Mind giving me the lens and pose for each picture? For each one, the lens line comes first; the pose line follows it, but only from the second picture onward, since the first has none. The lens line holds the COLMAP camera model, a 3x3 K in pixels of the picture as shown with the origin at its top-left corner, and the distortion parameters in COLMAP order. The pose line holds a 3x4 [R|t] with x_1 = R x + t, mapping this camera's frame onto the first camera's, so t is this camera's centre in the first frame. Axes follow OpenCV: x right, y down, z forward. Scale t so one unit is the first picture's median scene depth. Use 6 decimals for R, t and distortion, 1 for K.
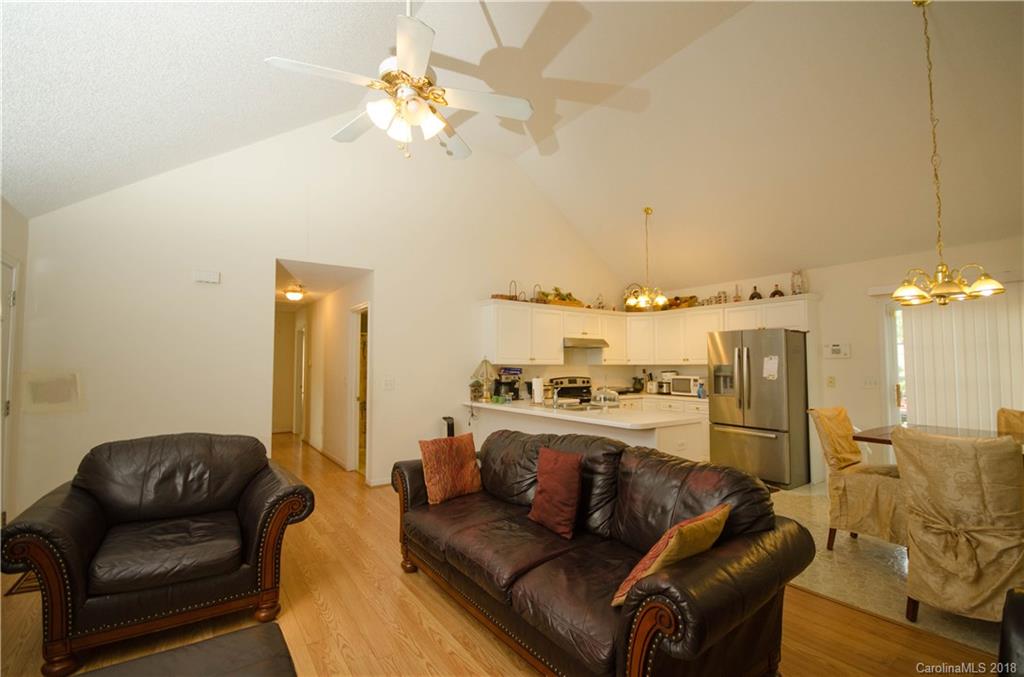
lens RADIAL K [[464.6, 0, 512.0], [0, 464.6, 338.5], [0, 0, 1]] dist [-0.000302, -0.000009]
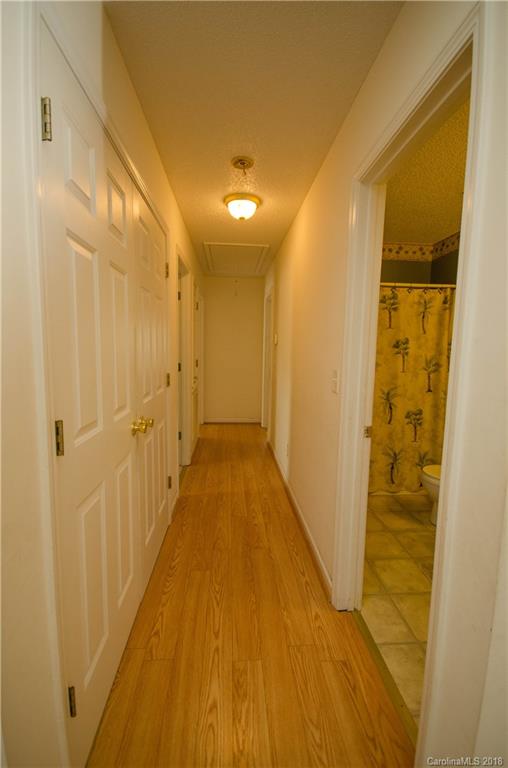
lens RADIAL K [[348.4, 0, 254.0], [0, 348.4, 384.0], [0, 0, 1]] dist [-0.000302, -0.000009]
pose [[0.861743, 0.073988, -0.501921, -0.220499], [0.005829, 0.987800, 0.155619, 0.043395], [0.507311, -0.137030, 0.850799, 0.591431]]
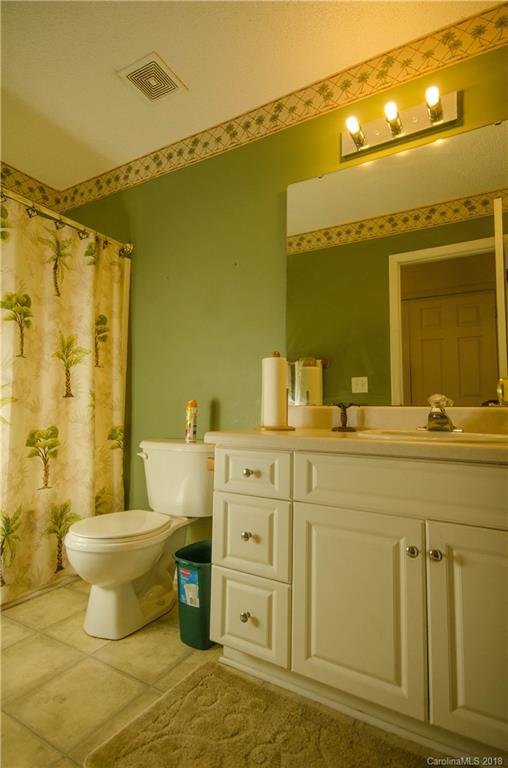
lens RADIAL K [[395.4, 0, 254.0], [0, 395.4, 384.0], [0, 0, 1]] dist [0.003016, 0.000285]
pose [[0.903661, 0.043012, 0.426084, -0.232981], [-0.035568, 0.999044, -0.025415, 0.073362], [-0.426770, 0.007811, 0.904327, 0.658388]]
